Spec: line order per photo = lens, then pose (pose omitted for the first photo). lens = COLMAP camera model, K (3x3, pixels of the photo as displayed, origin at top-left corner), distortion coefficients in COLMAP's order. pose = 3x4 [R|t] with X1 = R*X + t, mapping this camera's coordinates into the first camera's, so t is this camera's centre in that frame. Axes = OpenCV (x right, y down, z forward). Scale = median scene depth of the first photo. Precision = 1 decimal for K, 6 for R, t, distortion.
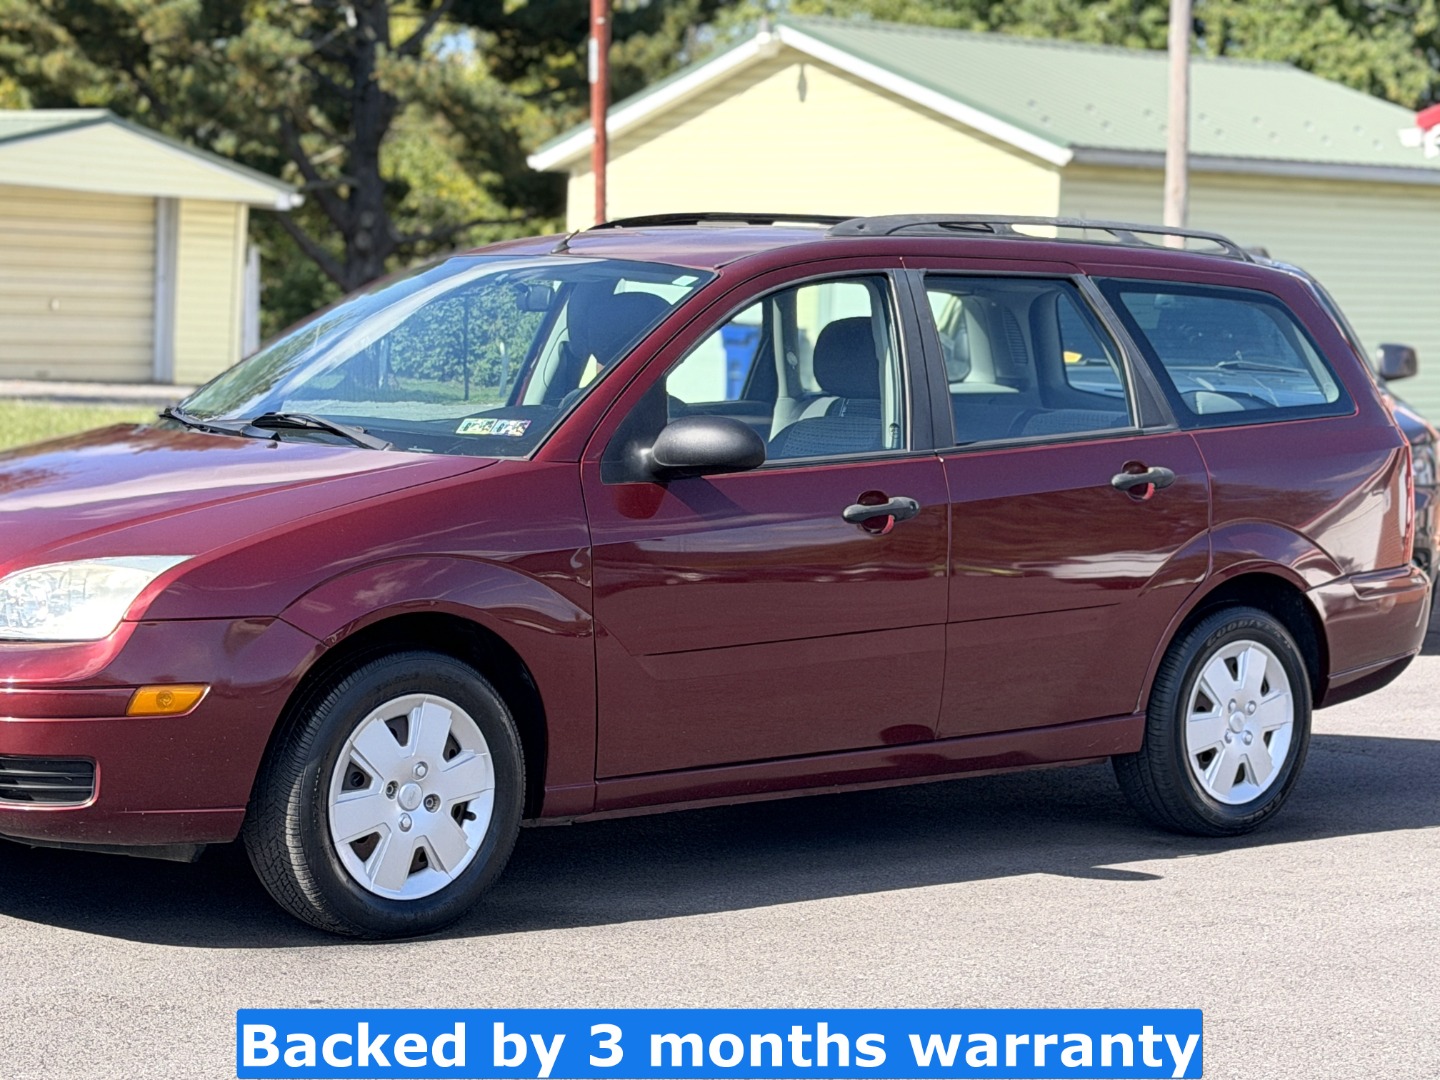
lens RADIAL K [[3233.4, 0, 719.8], [0, 3233.4, 535.9], [0, 0, 1]] dist [0.191355, 0.000000]
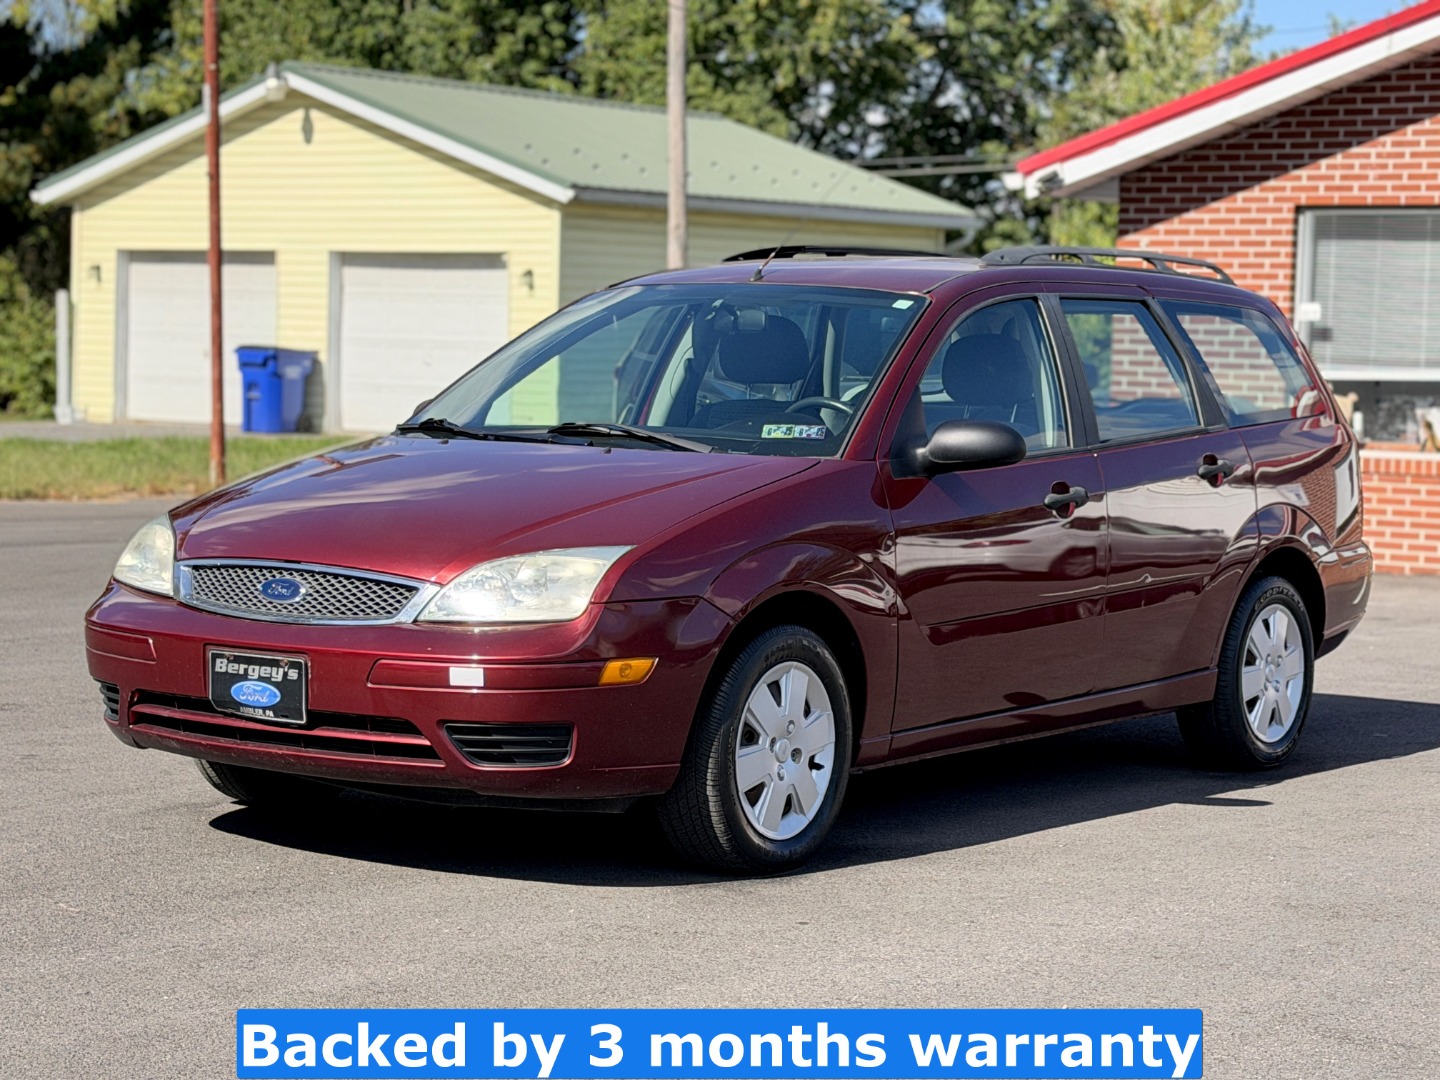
lens RADIAL K [[3008.8, 0, 721.2], [0, 3008.8, 548.3], [0, 0, 1]] dist [0.093112, 0.000000]
pose [[0.975122, -0.023043, 0.220468, -0.279414], [0.022891, 0.999733, 0.003245, 0.003356], [-0.220483, 0.001882, 0.975389, -0.034749]]
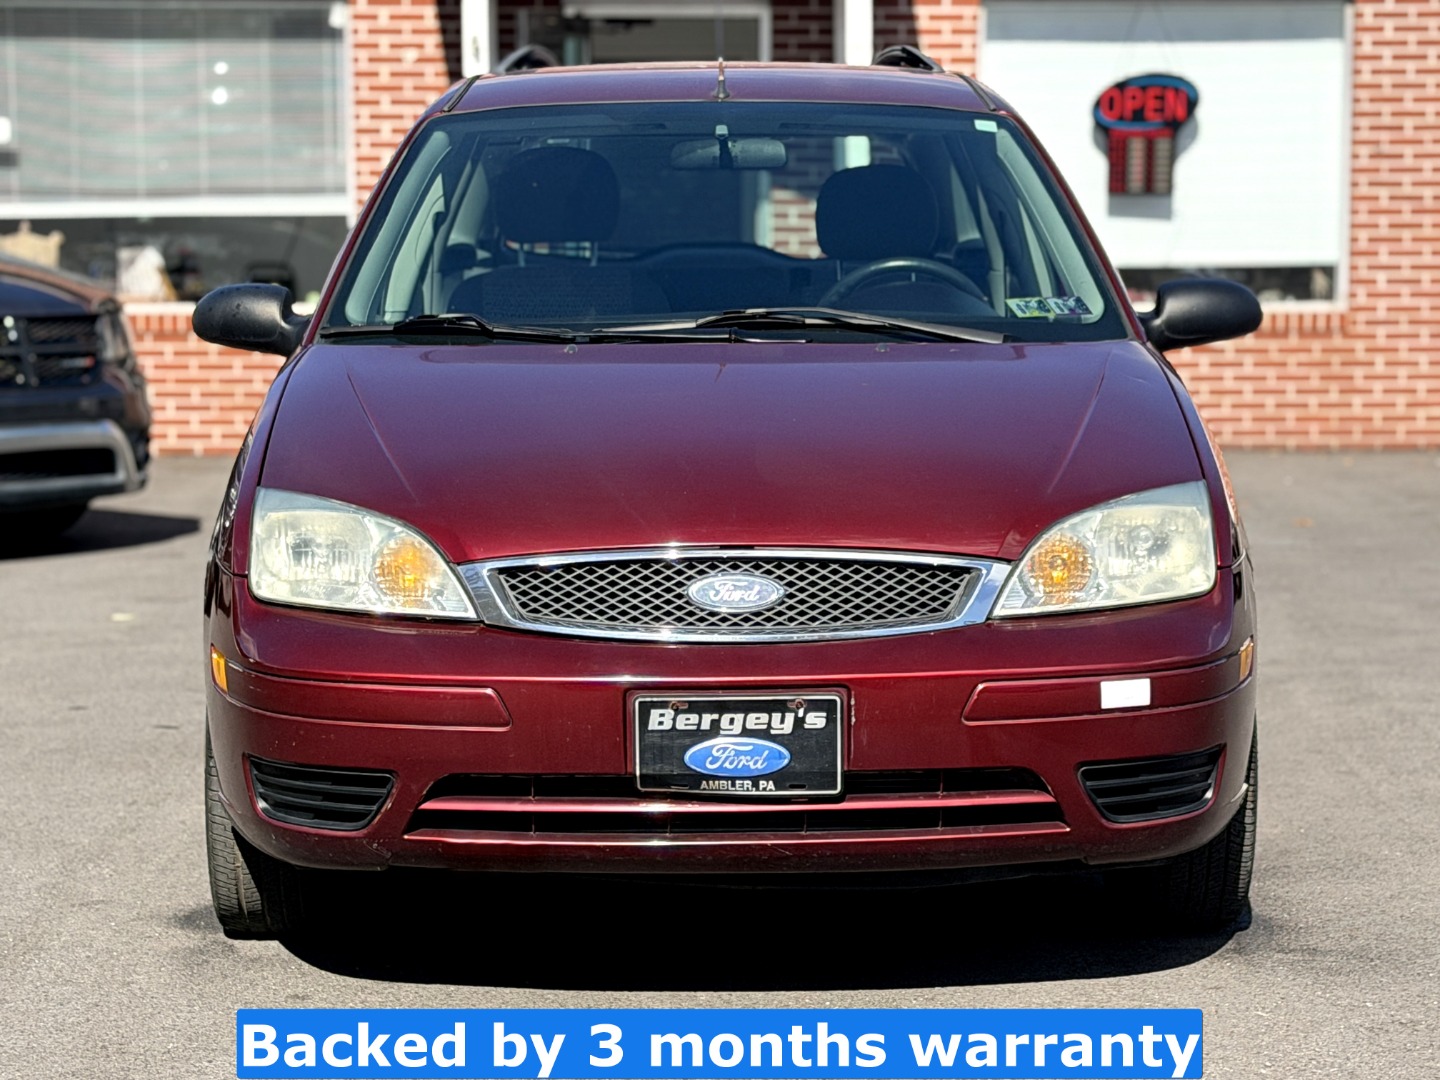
lens RADIAL K [[3642.9, 0, 720.1], [0, 3642.9, 540.9], [0, 0, 1]] dist [-0.124575, 0.000000]
pose [[0.631175, -0.105552, 0.768425, -0.708132], [0.075542, 0.994353, 0.074536, -0.042144], [-0.771953, 0.011003, 0.635584, 0.396524]]
